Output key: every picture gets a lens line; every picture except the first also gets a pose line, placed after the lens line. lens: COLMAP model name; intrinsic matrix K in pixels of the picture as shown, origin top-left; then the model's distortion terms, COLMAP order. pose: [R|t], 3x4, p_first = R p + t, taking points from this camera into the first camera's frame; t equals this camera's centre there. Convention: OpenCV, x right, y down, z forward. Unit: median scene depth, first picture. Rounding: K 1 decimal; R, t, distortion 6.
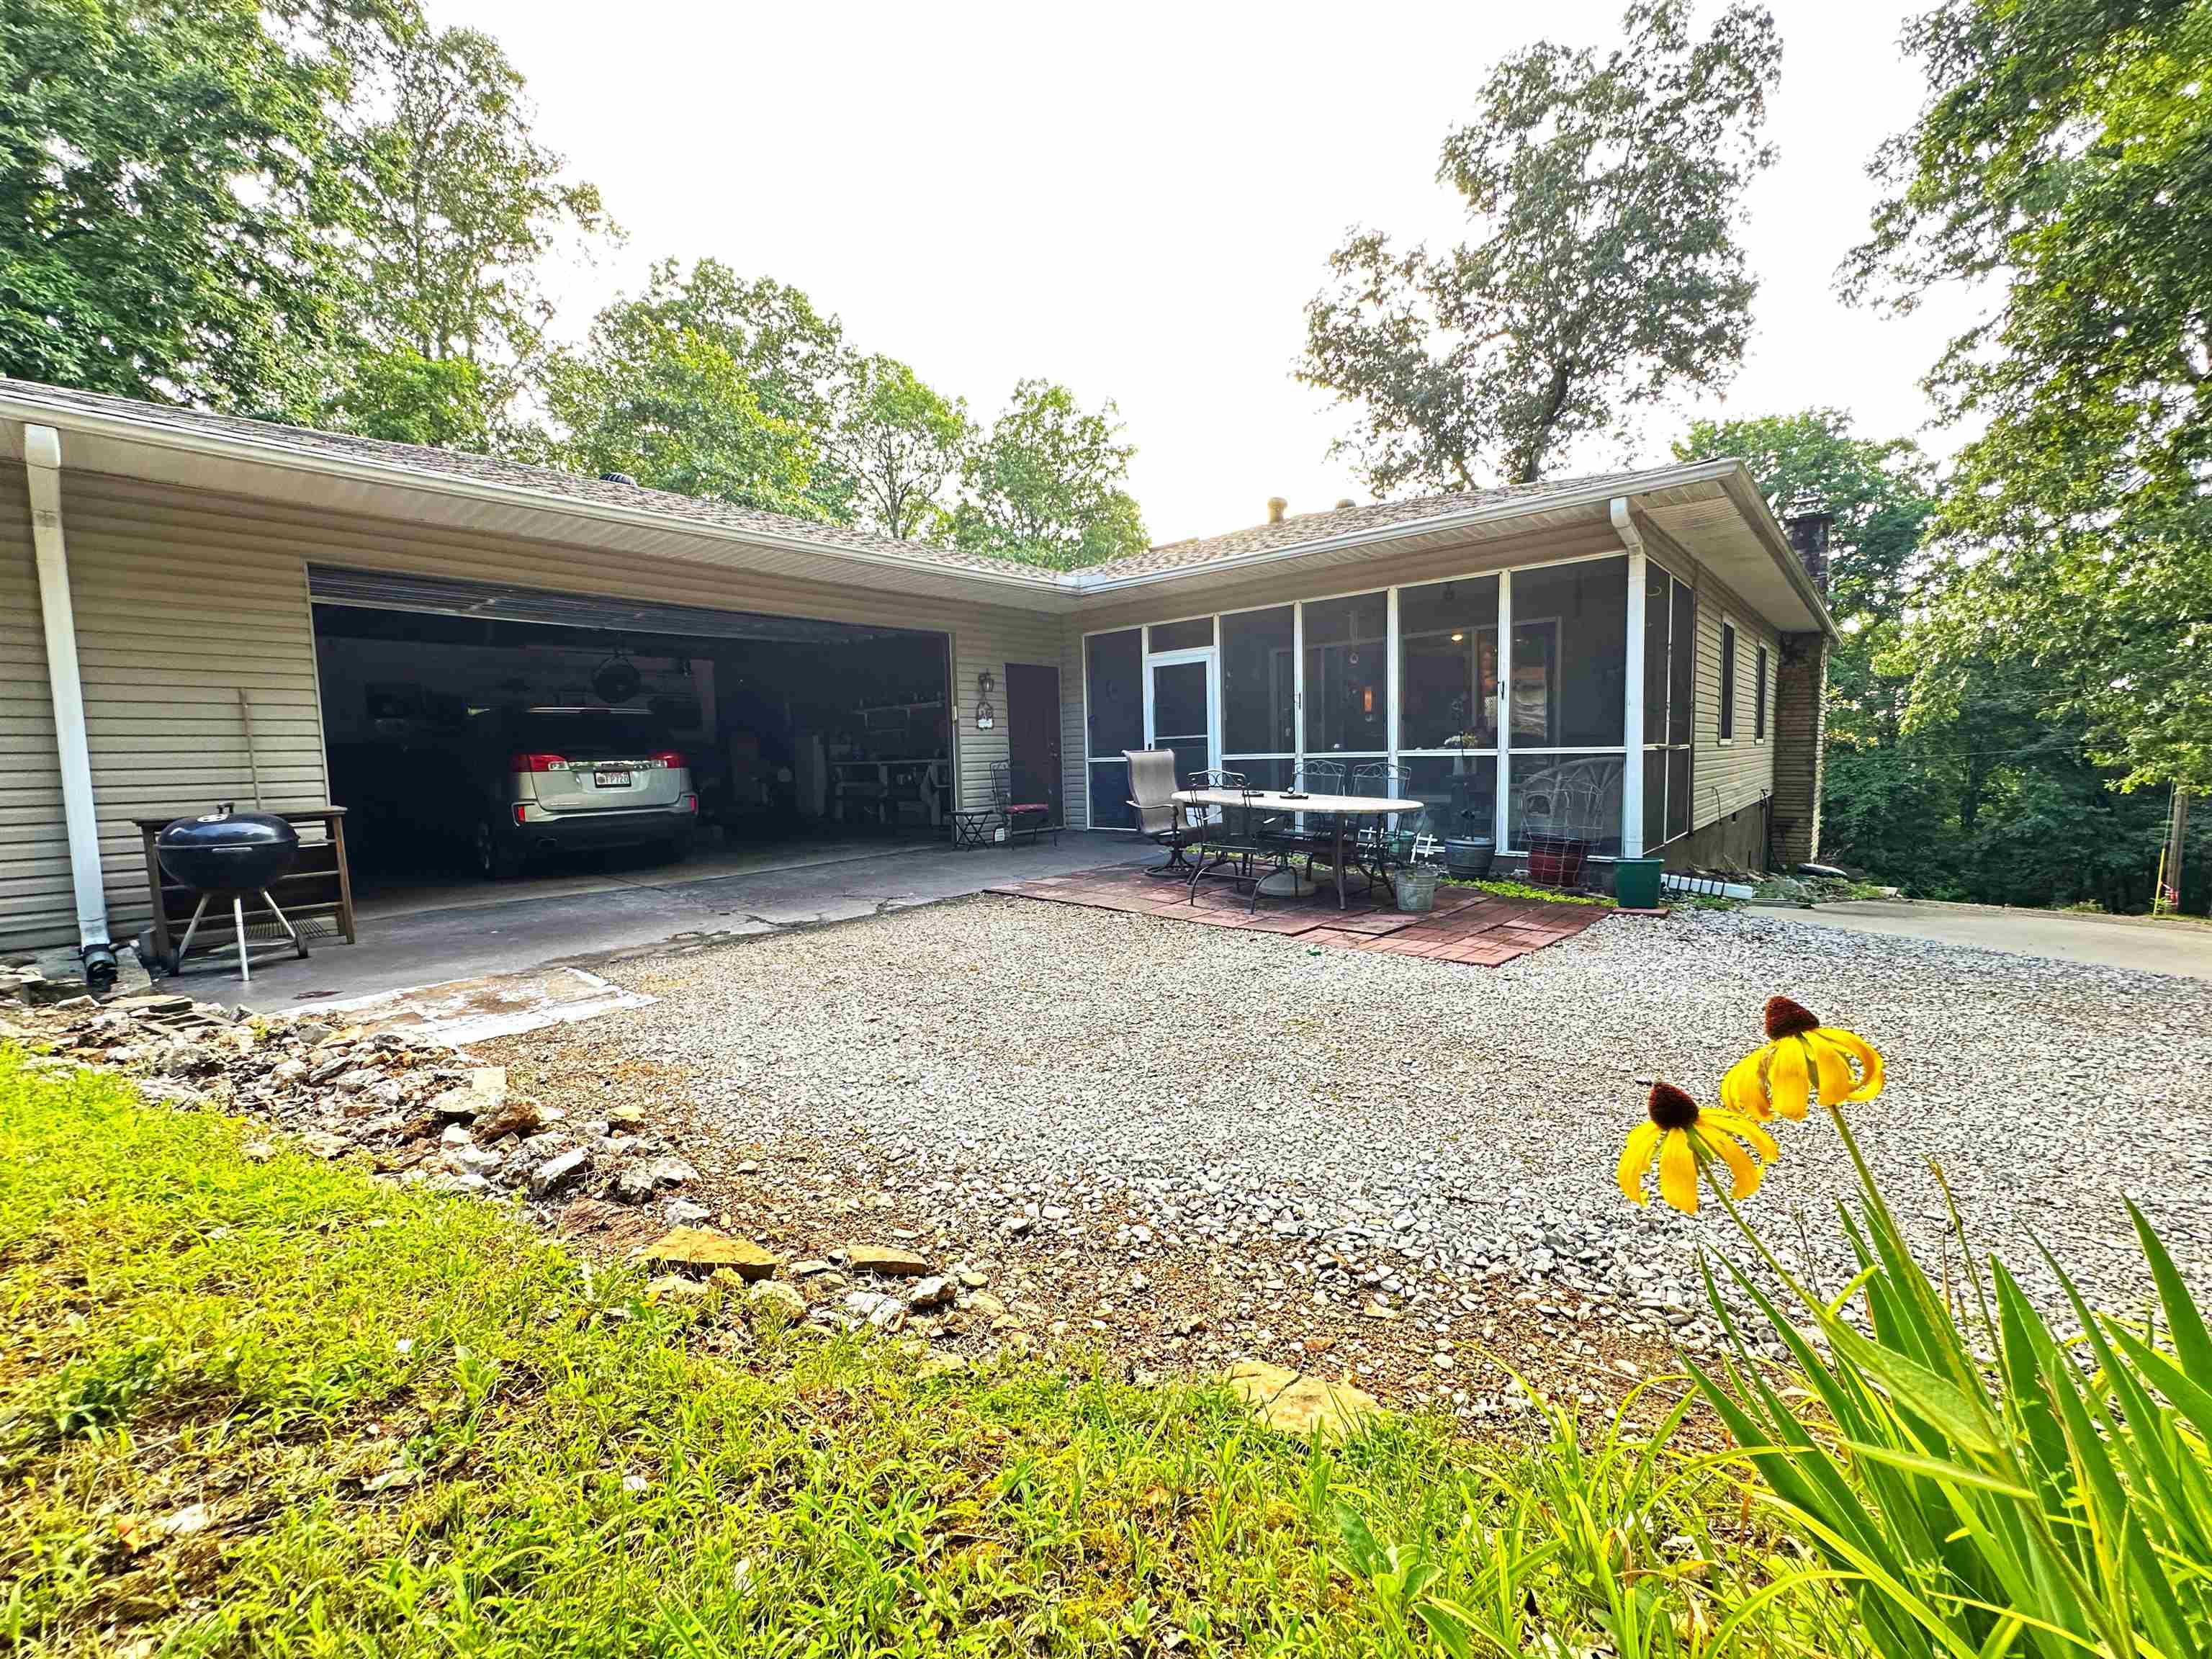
lens RADIAL K [[884.6, 0, 1103.9], [0, 884.6, 827.4], [0, 0, 1]] dist [0.001043, 0.000045]
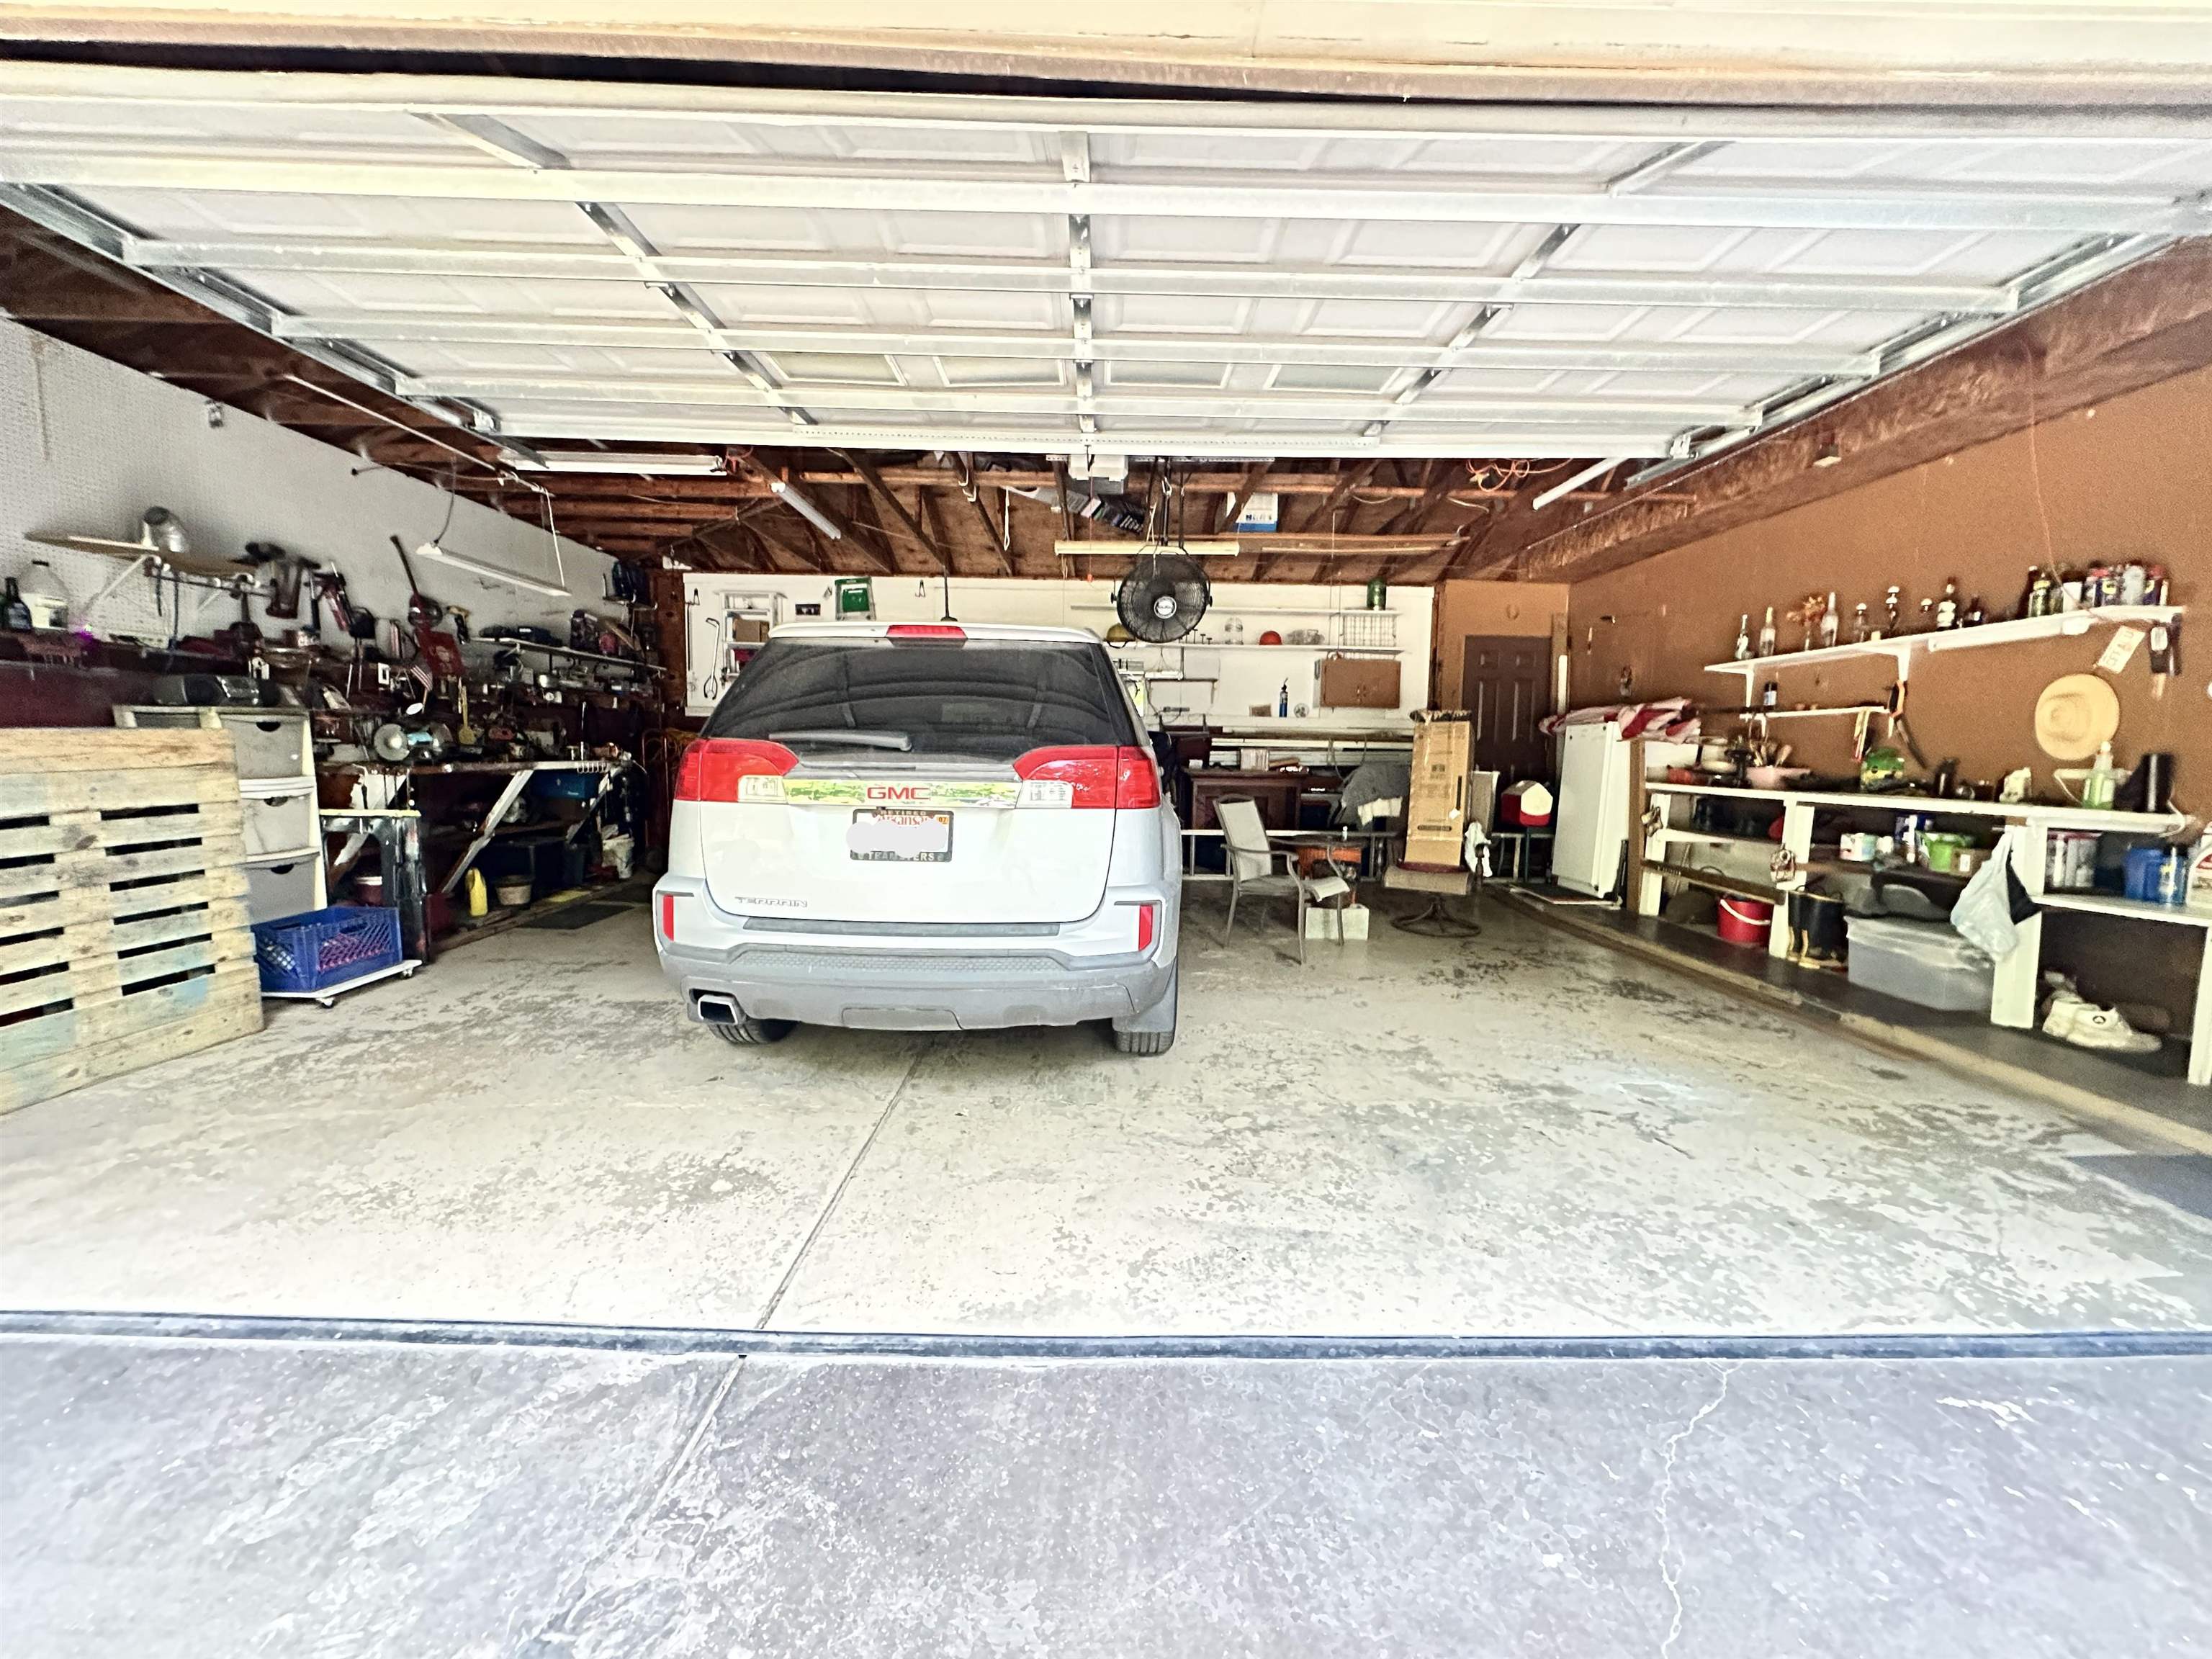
lens RADIAL K [[884.6, 0, 1100.5], [0, 884.6, 828.1], [0, 0, 1]] dist [0.001043, 0.000045]
pose [[0.667457, 0.102301, -0.737588, -0.167459], [-0.093856, 0.994176, 0.052957, -0.051493], [0.738710, 0.033880, 0.673171, 0.522554]]
